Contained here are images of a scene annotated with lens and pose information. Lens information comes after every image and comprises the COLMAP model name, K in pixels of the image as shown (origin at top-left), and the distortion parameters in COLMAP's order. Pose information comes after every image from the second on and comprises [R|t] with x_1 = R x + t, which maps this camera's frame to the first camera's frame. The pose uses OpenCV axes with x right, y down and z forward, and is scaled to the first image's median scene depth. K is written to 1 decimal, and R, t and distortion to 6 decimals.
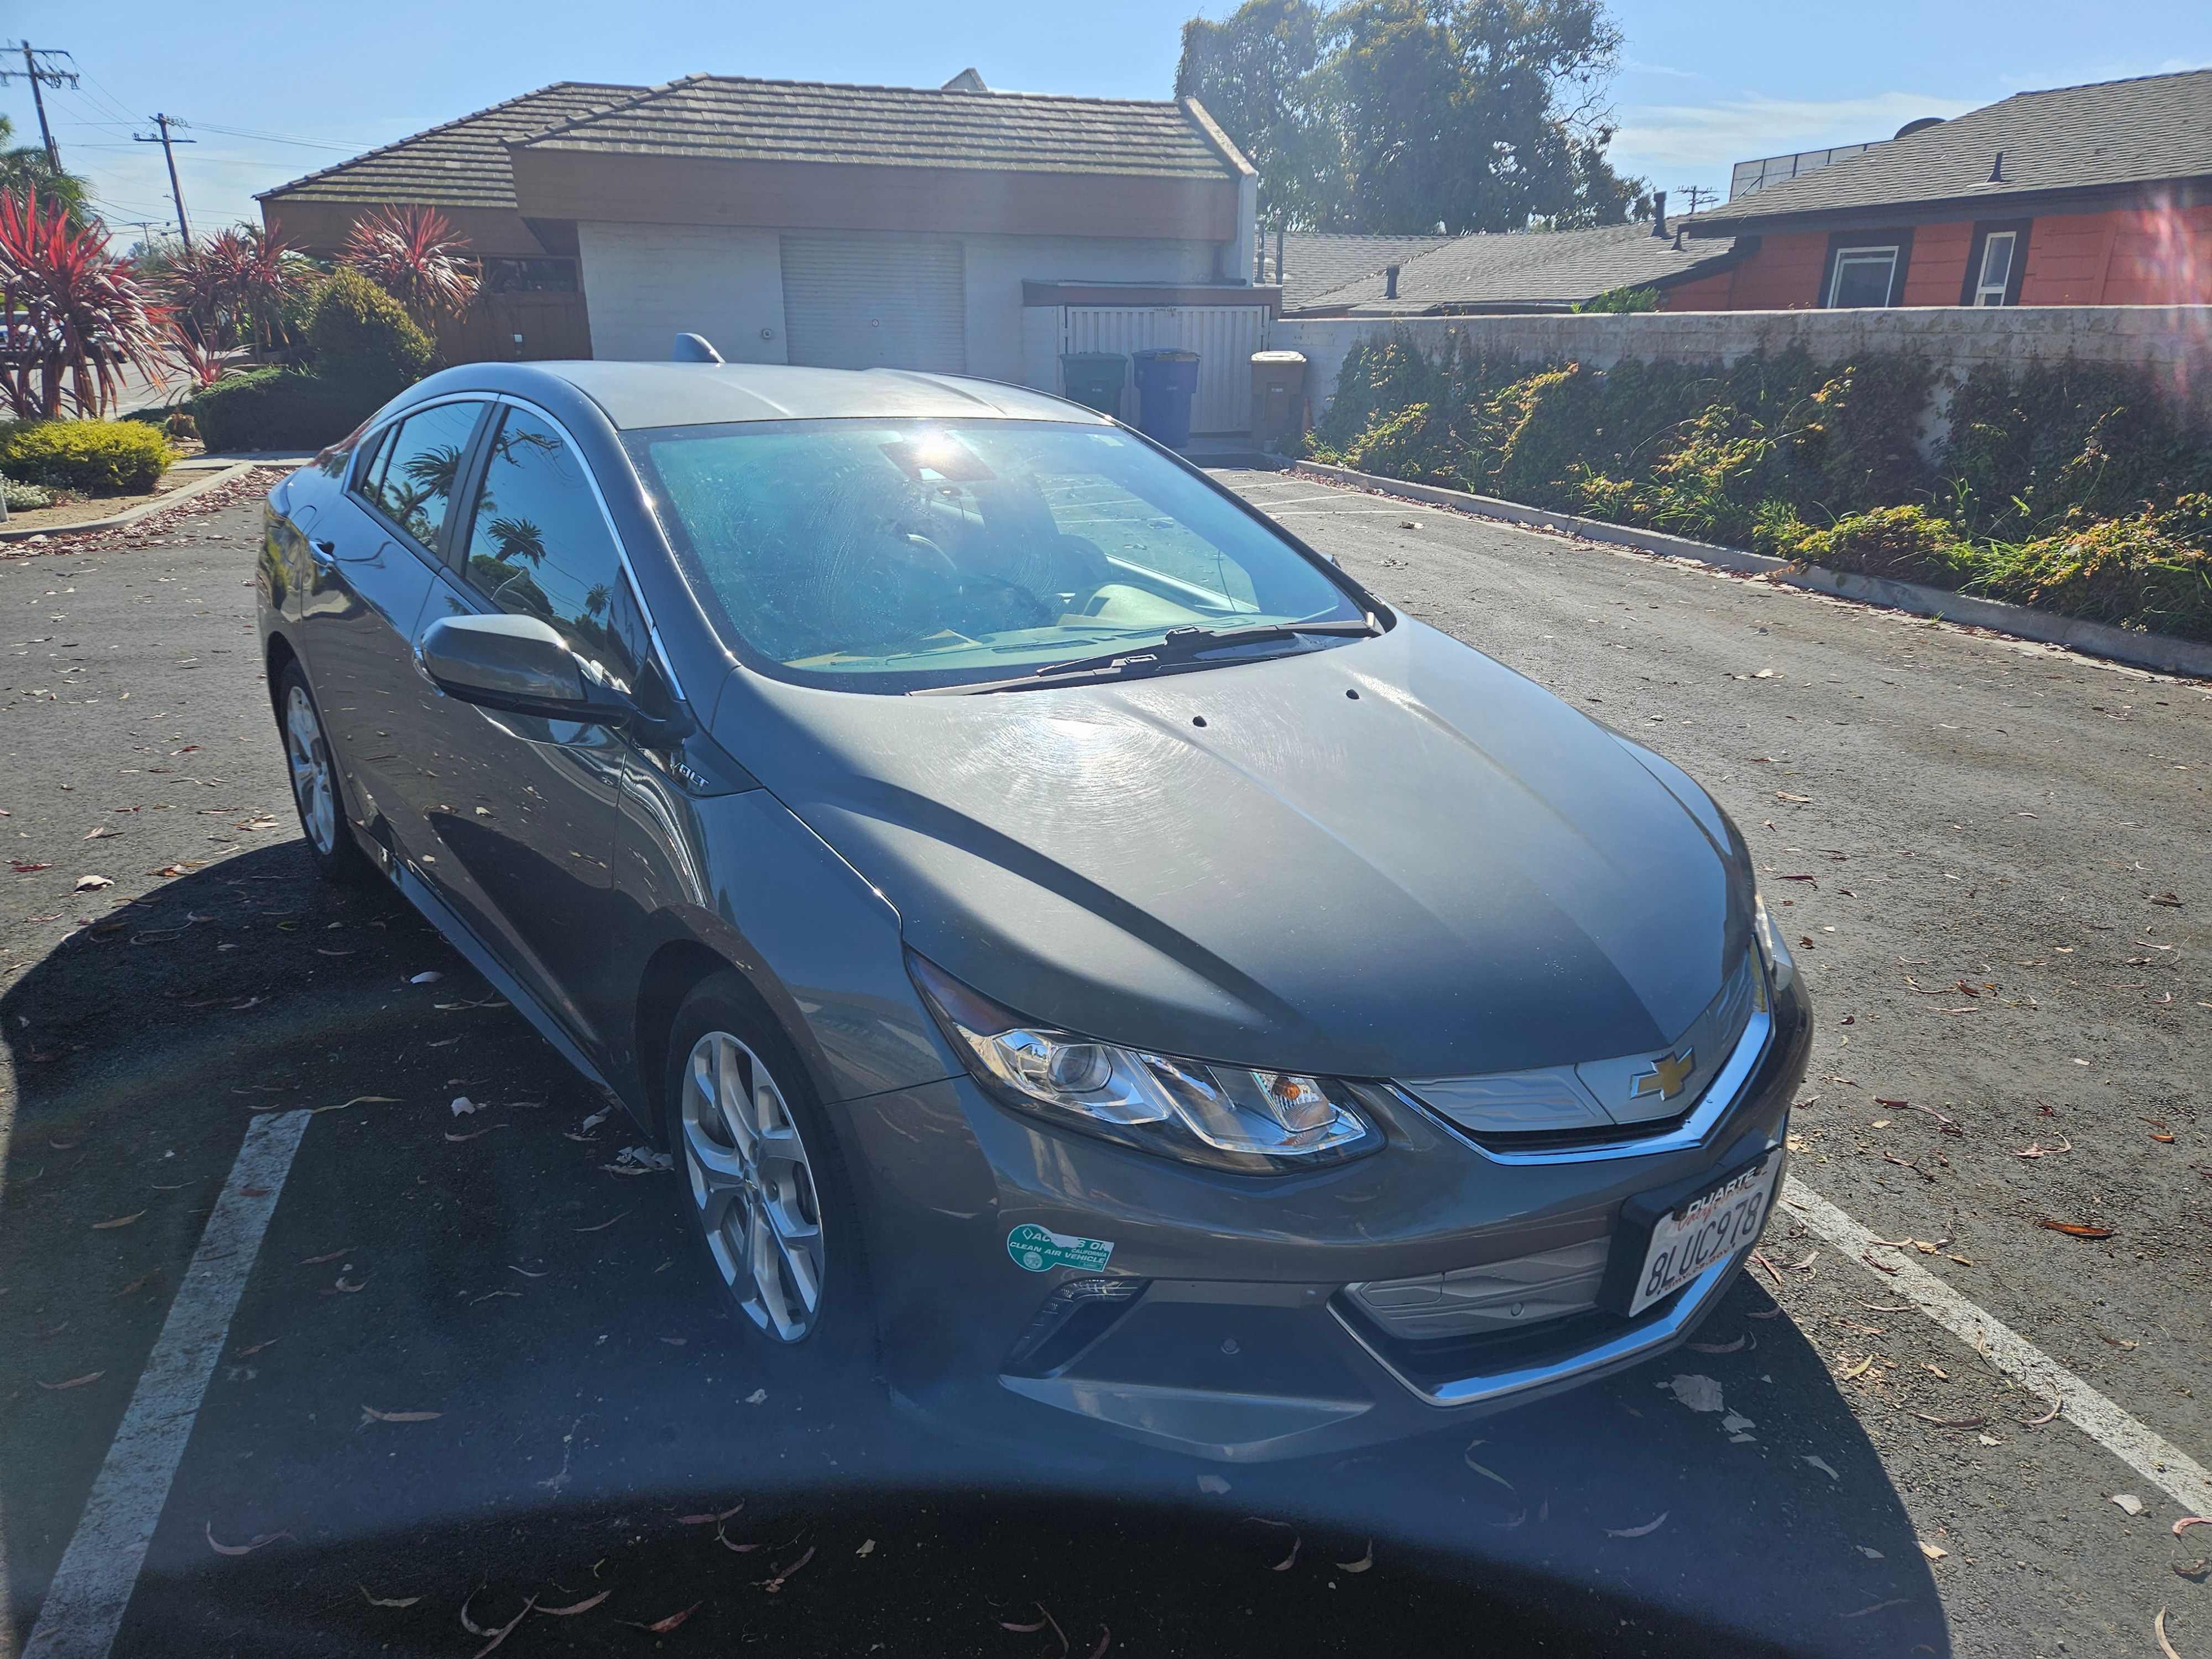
lens RADIAL K [[1484.9, 0, 1115.2], [0, 1484.9, 851.7], [0, 0, 1]] dist [0.078471, -0.056185]
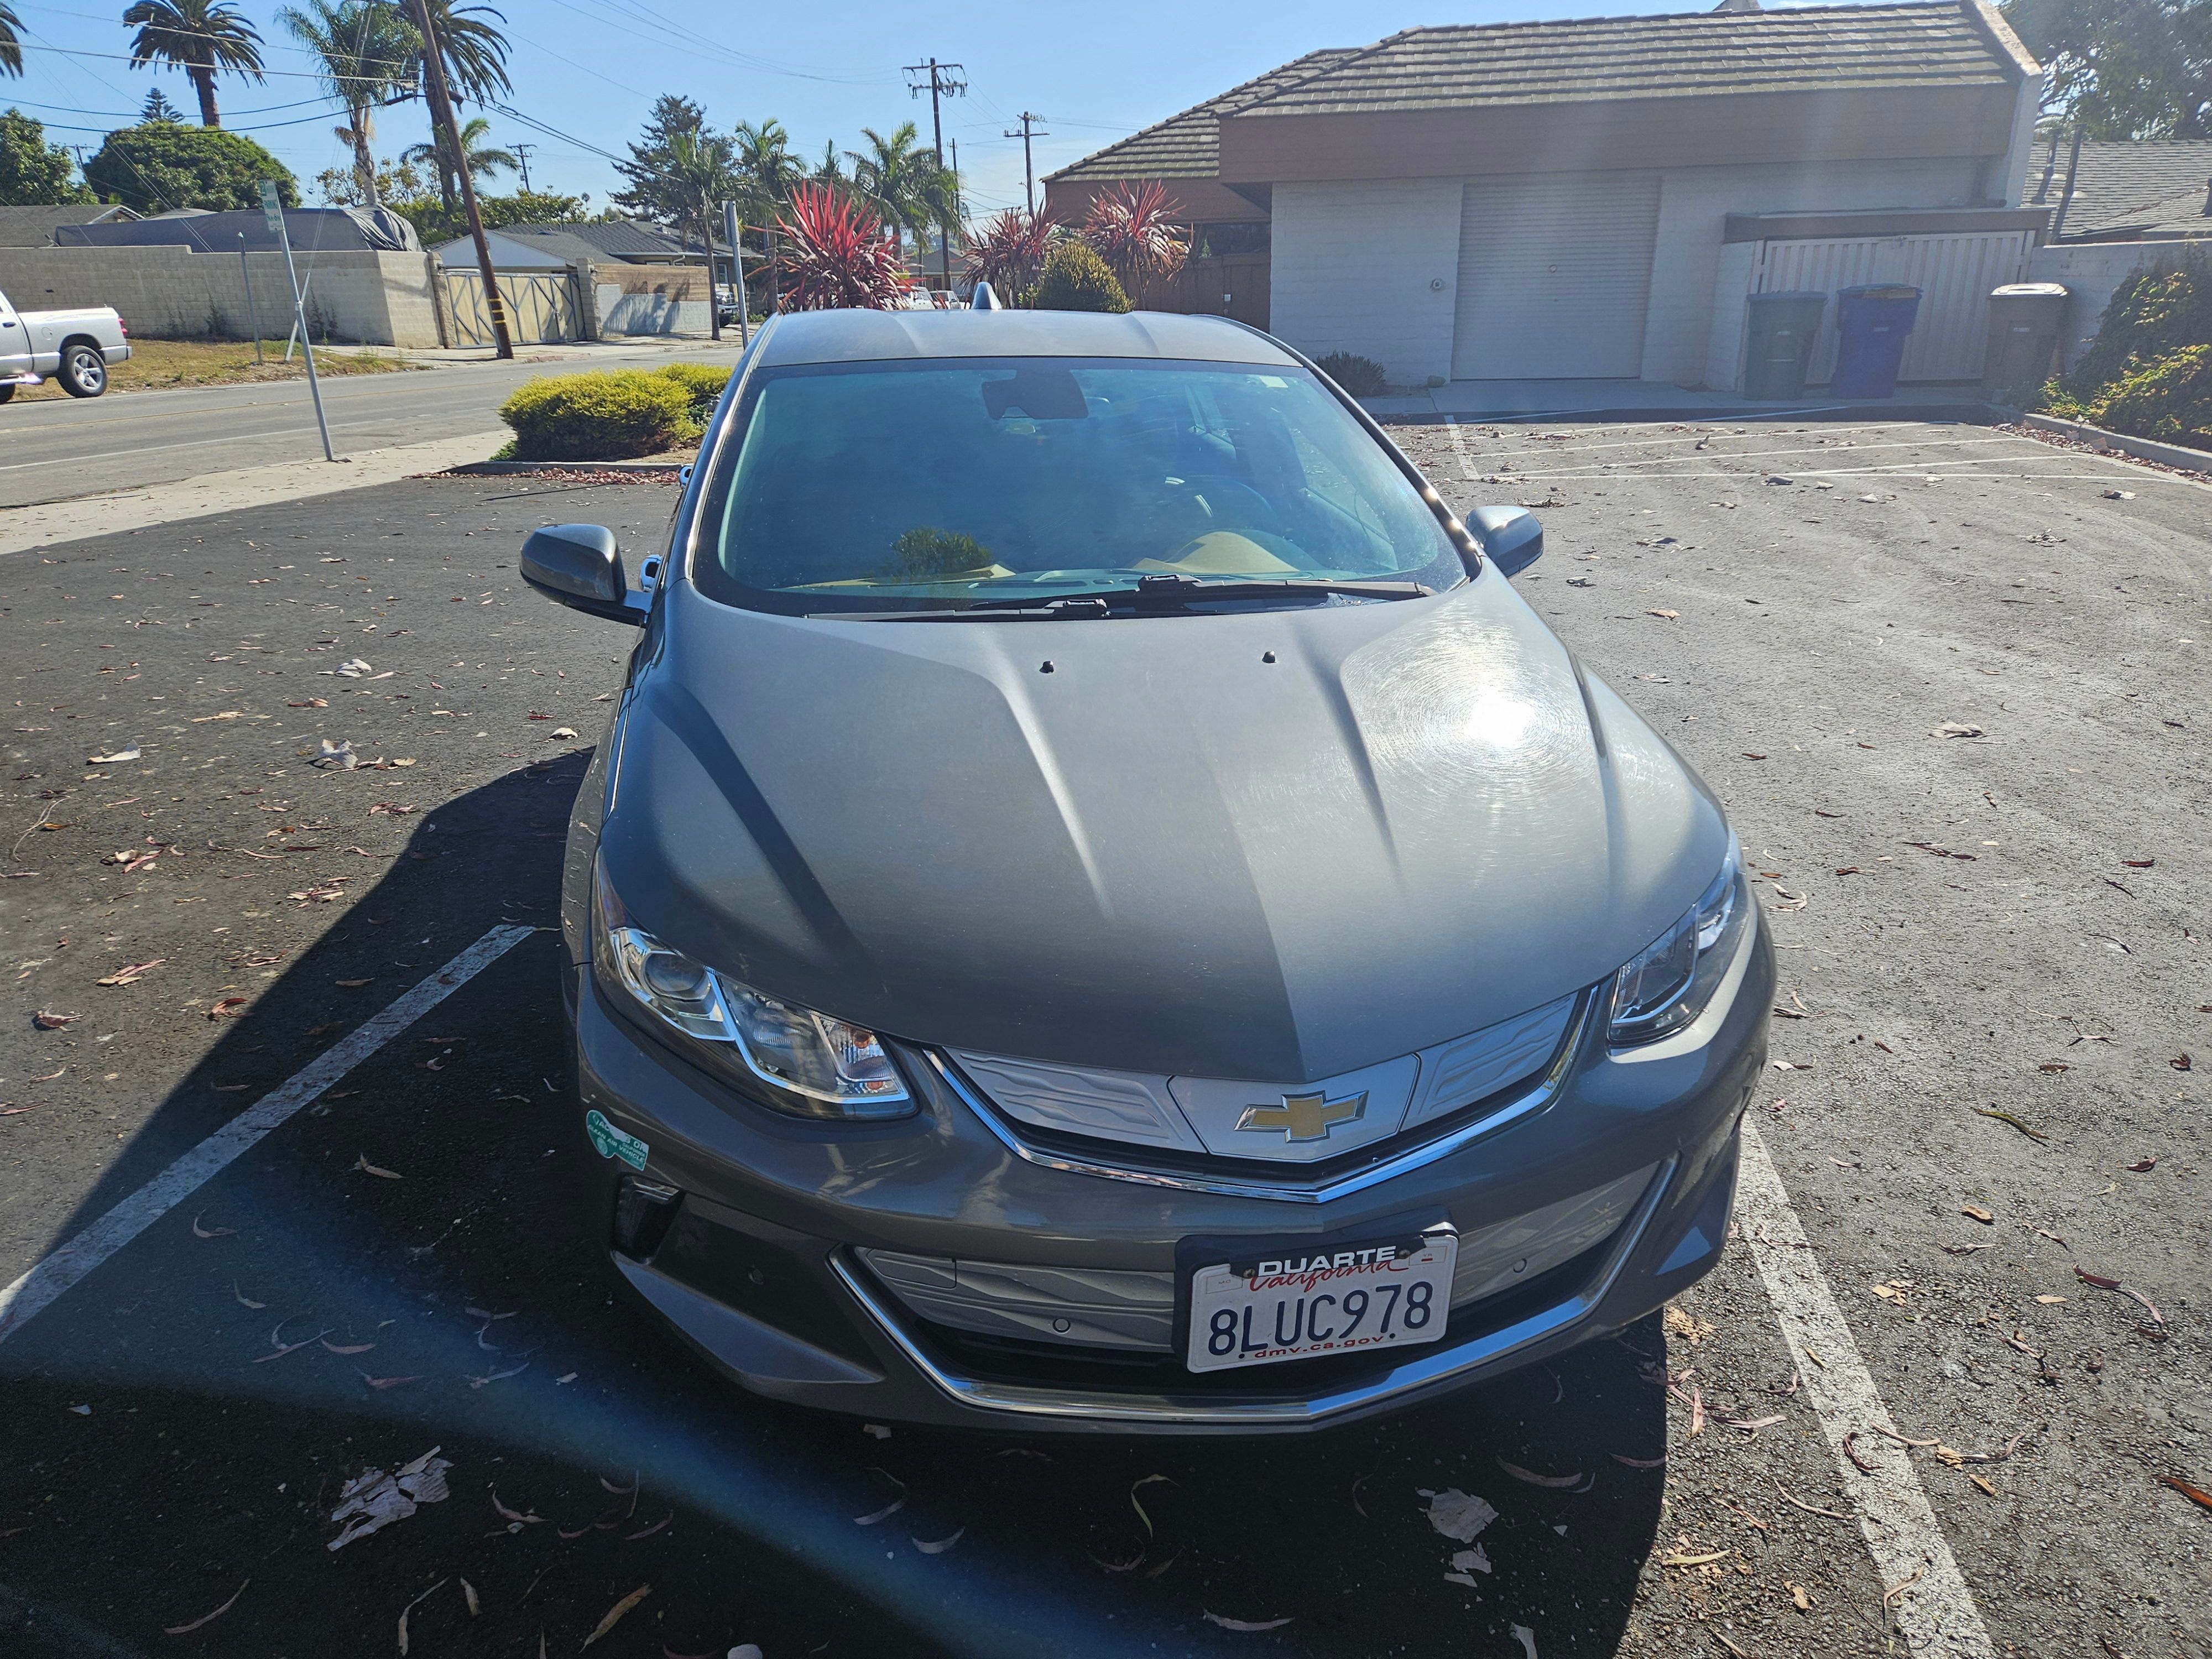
lens RADIAL K [[1480.9, 0, 1115.1], [0, 1480.9, 825.0], [0, 0, 1]] dist [0.081854, -0.067026]
pose [[0.887813, 0.136541, -0.439483, 0.072608], [-0.130862, 0.990452, 0.043360, -0.004583], [0.441207, 0.019017, 0.897204, 0.021306]]
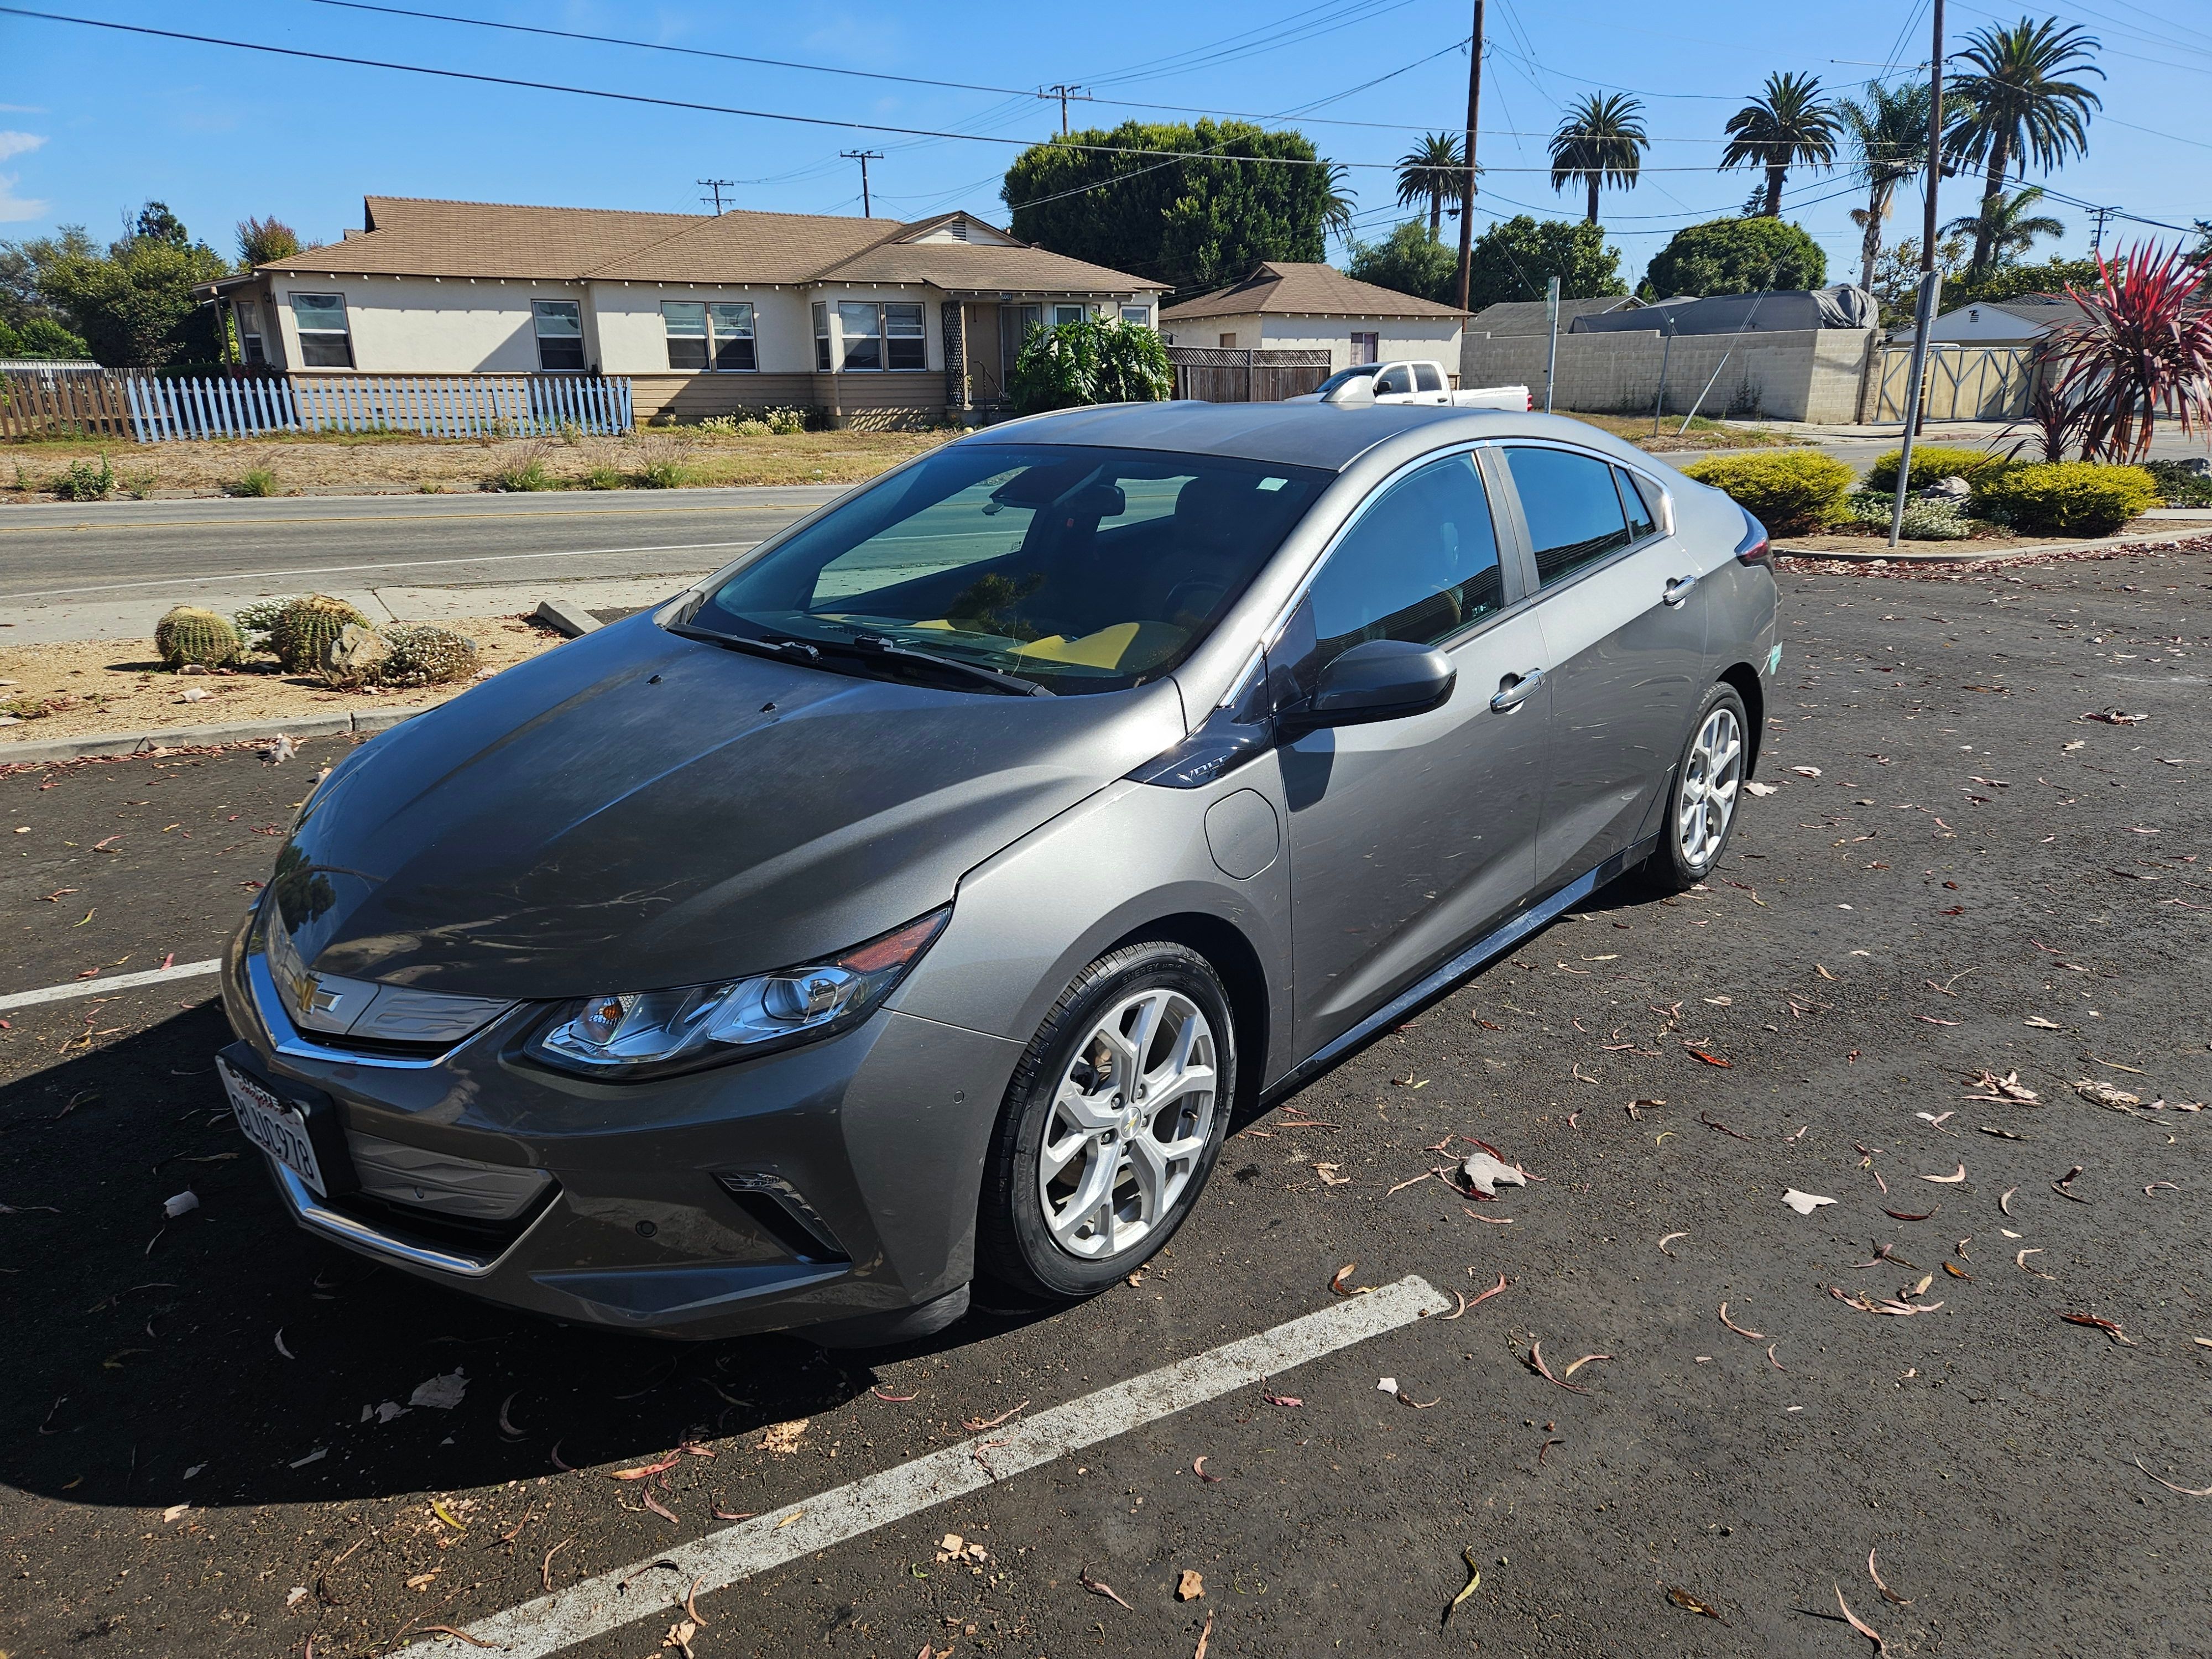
lens RADIAL K [[1470.8, 0, 1103.1], [0, 1470.8, 843.7], [0, 0, 1]] dist [0.081525, -0.063136]
pose [[0.180710, 0.284655, -0.941443, 0.178092], [-0.313662, 0.923901, 0.219144, -0.046778], [0.932181, 0.255693, 0.256243, 0.142982]]
